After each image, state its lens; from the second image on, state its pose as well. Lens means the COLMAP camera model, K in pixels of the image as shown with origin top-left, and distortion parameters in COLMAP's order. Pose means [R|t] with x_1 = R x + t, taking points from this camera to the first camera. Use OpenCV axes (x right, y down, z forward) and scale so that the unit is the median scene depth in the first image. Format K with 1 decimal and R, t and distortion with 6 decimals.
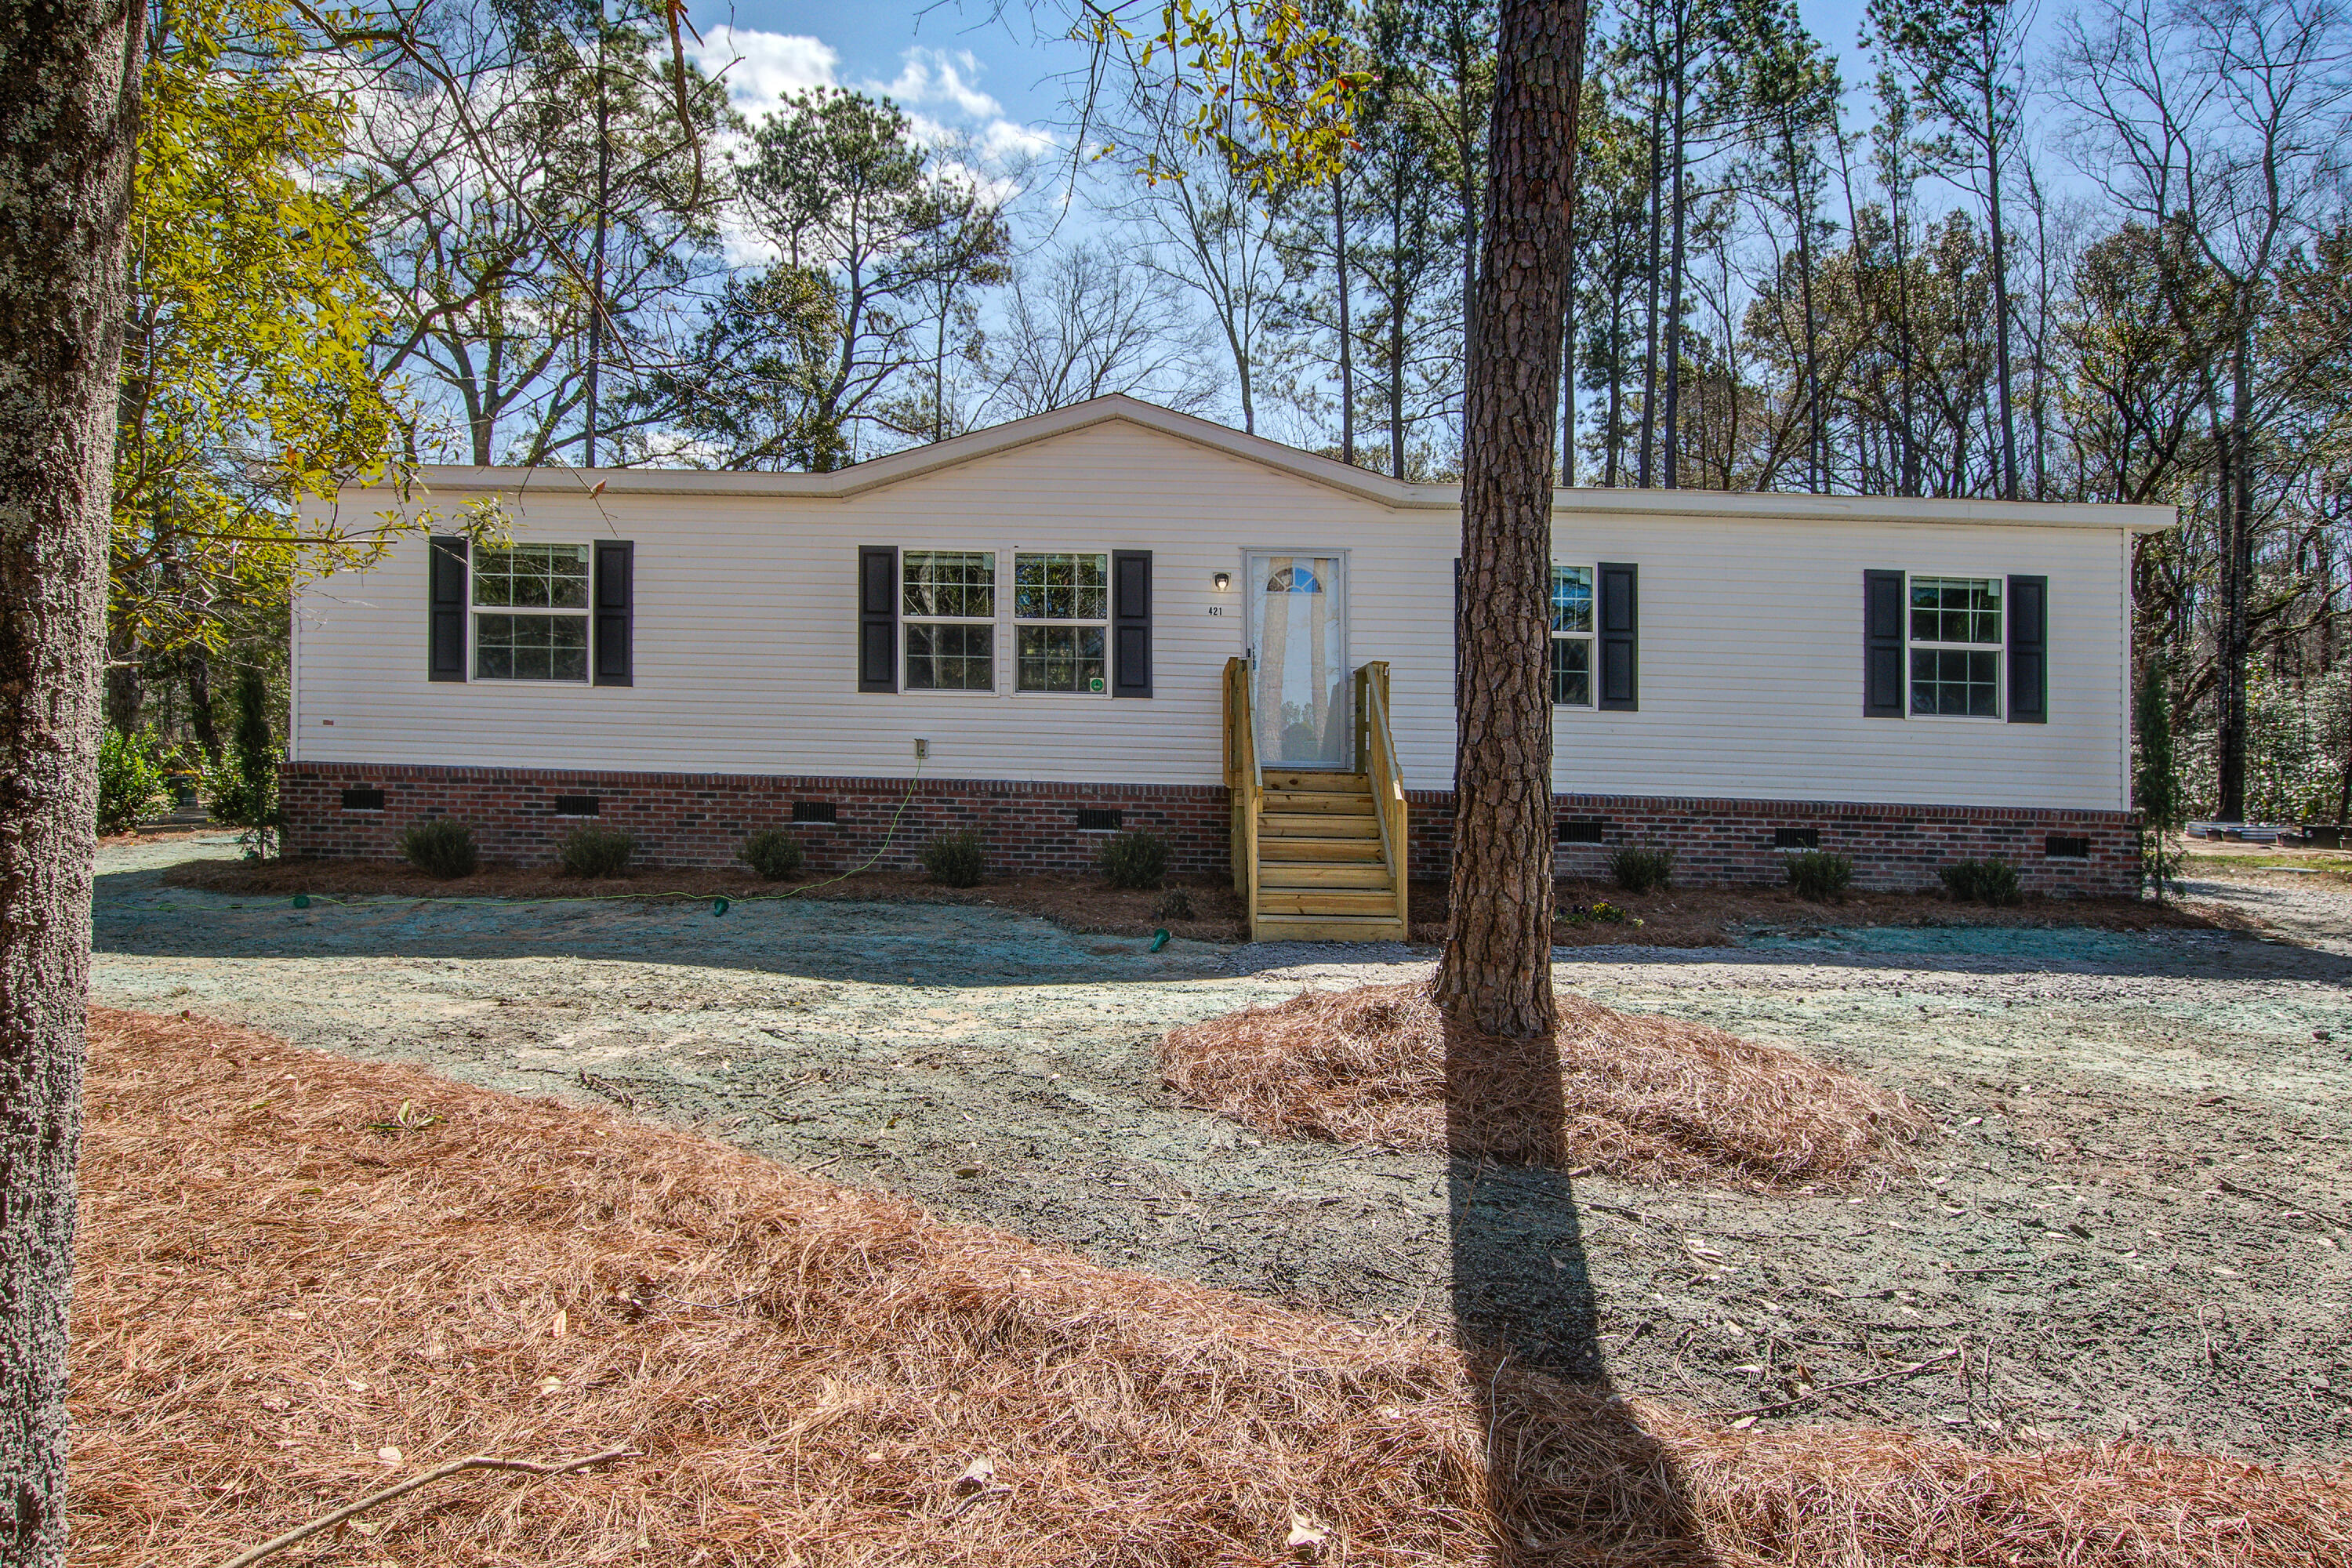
lens RADIAL K [[1281.3, 0, 1172.9], [0, 1281.3, 804.2], [0, 0, 1]] dist [-0.030544, 0.000026]
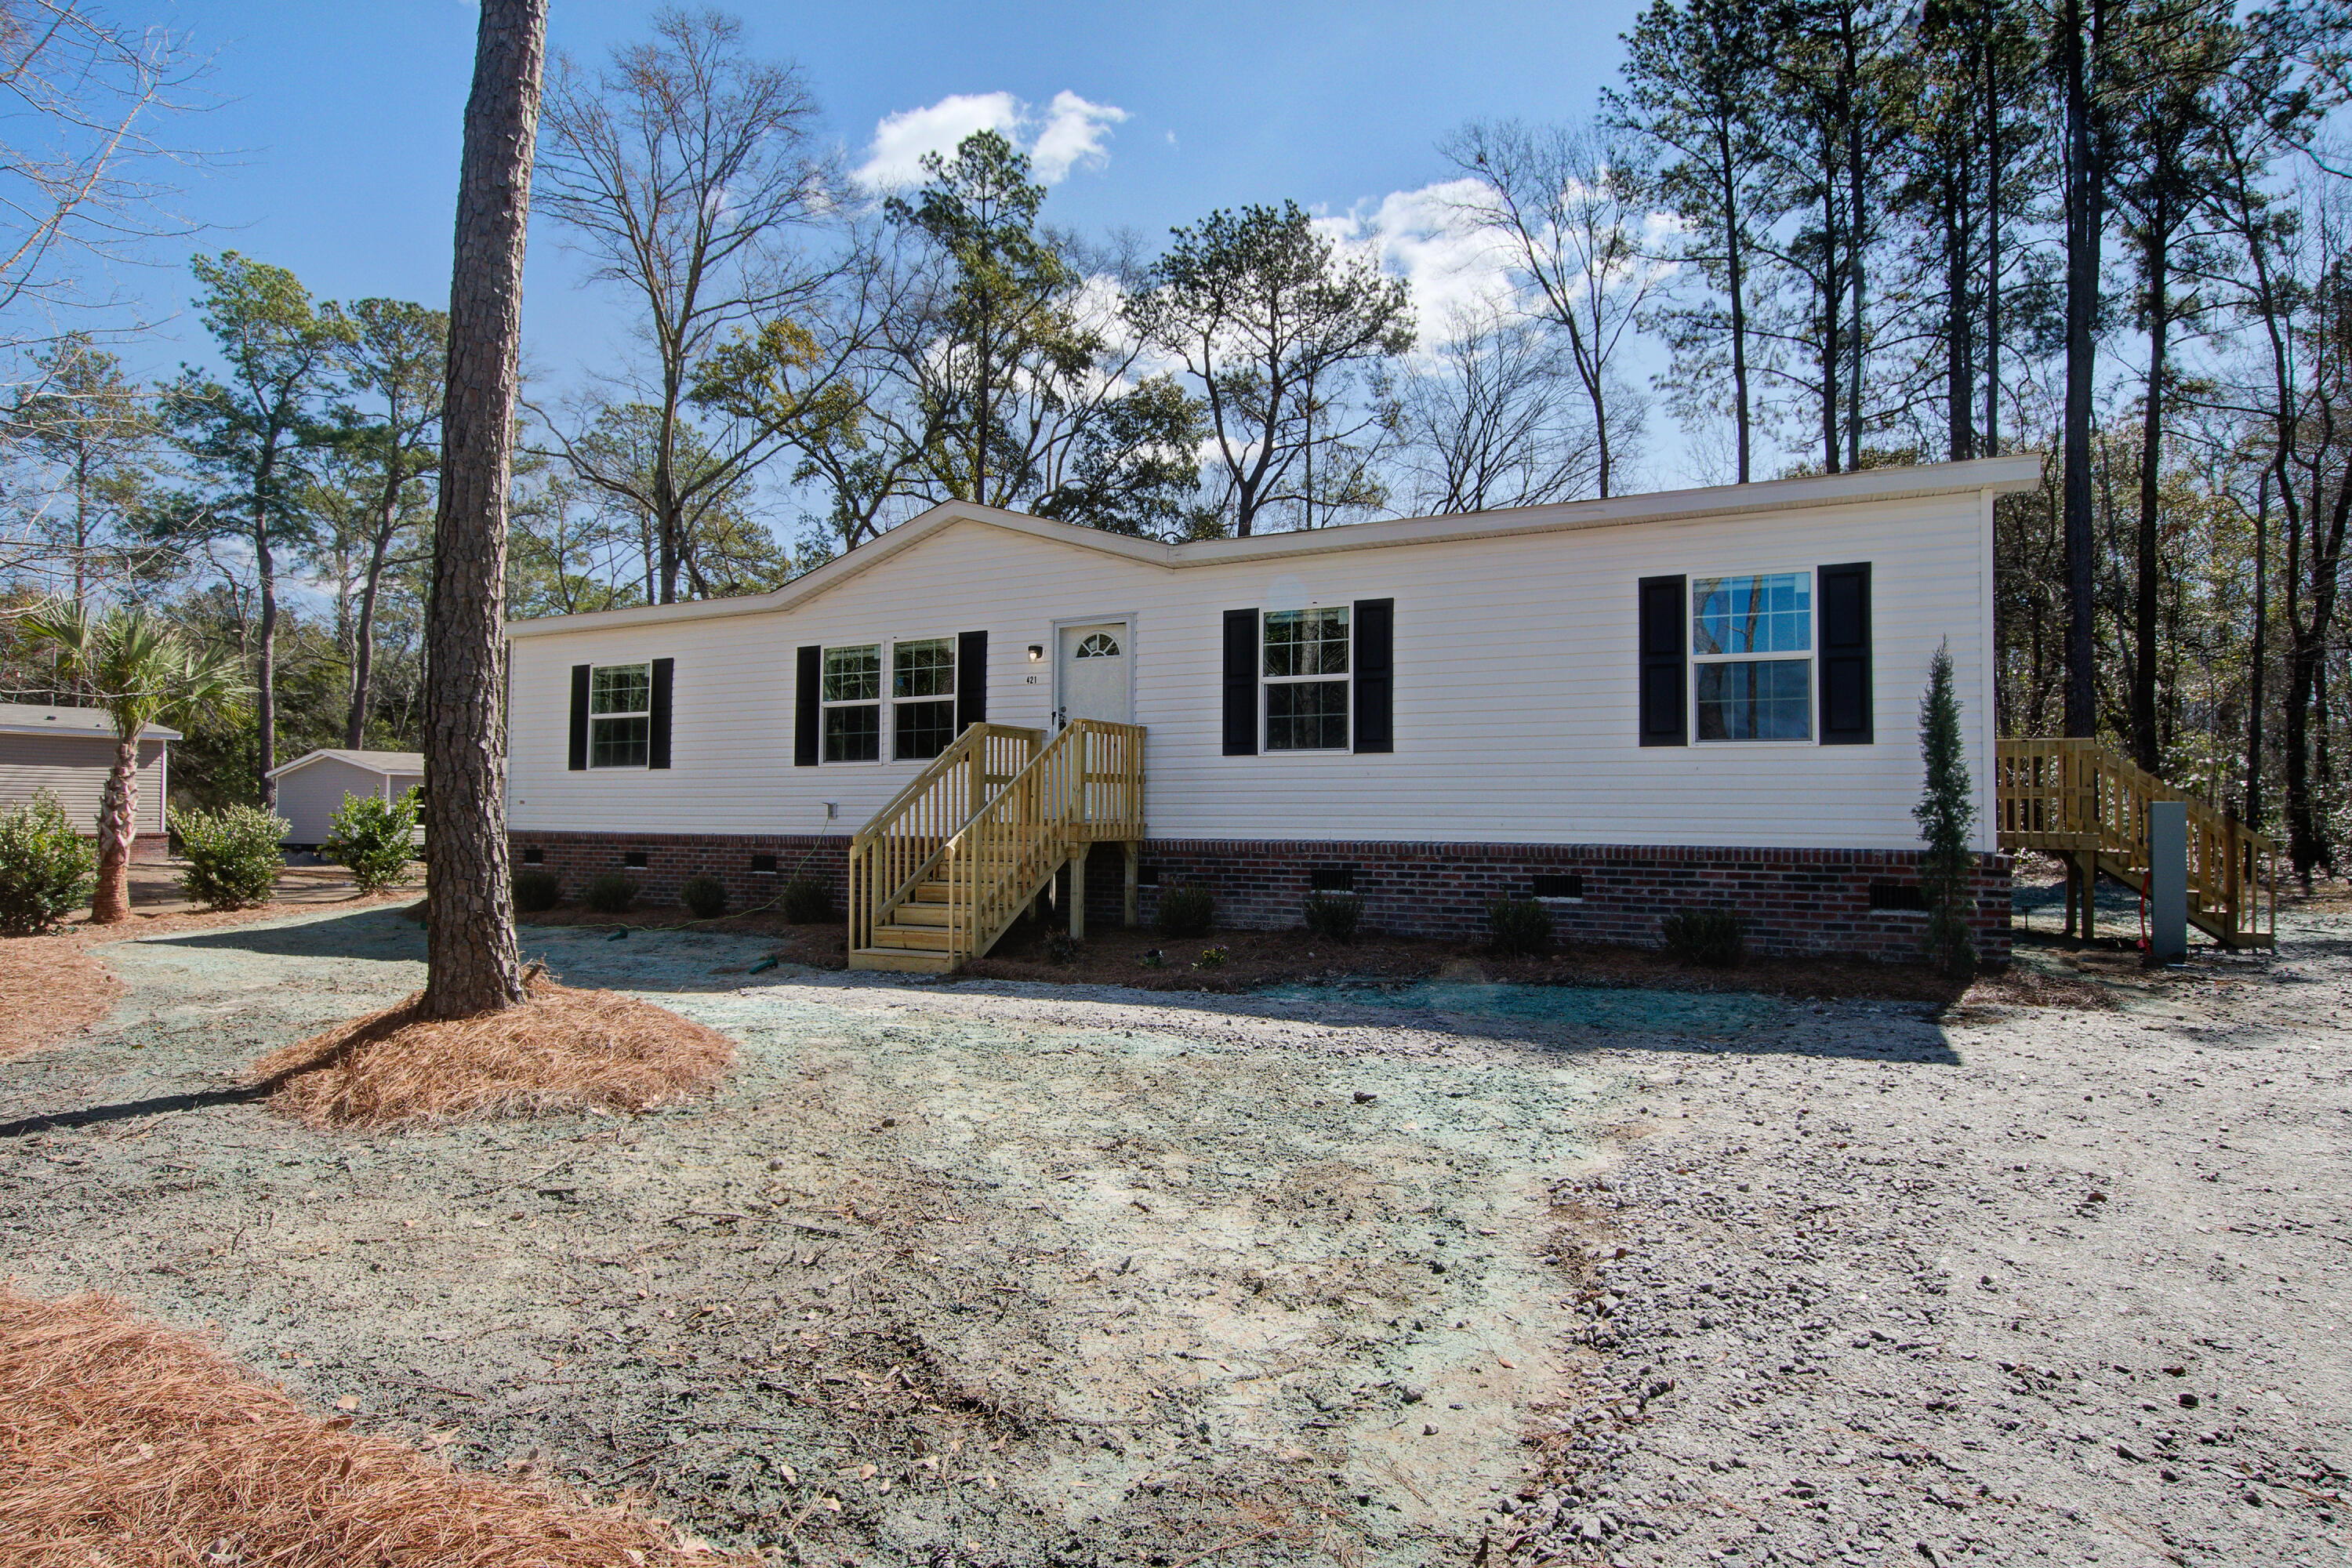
lens RADIAL K [[1478.4, 0, 1179.8], [0, 1478.4, 795.6], [0, 0, 1]] dist [-0.072386, -0.000498]
pose [[0.855261, -0.030334, -0.517309, 0.801207], [0.001096, 0.998389, -0.056731, 0.021296], [0.518197, 0.047953, 0.853916, -0.017247]]
